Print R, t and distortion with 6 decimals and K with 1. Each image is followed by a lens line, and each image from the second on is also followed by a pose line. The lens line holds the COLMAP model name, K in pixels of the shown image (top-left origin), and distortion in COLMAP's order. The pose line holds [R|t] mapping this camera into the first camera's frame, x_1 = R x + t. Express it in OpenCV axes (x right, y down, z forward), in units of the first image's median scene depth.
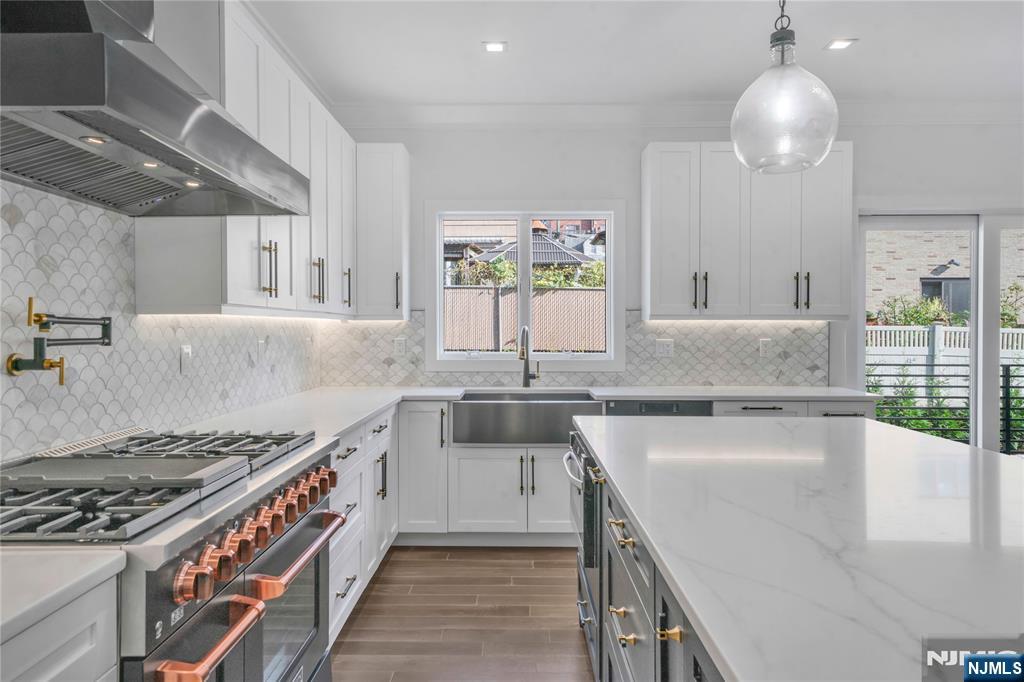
lens RADIAL K [[697.8, 0, 510.4], [0, 697.8, 320.5], [0, 0, 1]] dist [0.024974, -0.001089]
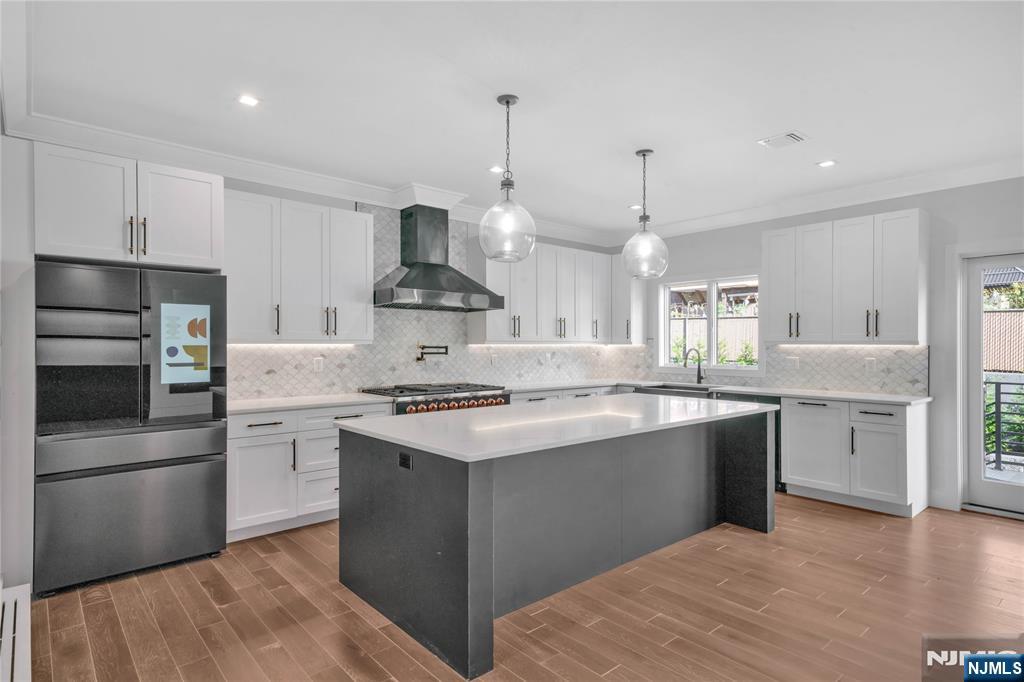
lens RADIAL K [[564.6, 0, 518.8], [0, 564.6, 329.9], [0, 0, 1]] dist [0.003007, 0.006461]
pose [[0.671866, -0.017499, -0.740466, 0.817491], [0.007037, 0.999827, -0.017243, -0.016233], [0.740639, 0.006375, 0.671873, -0.267909]]
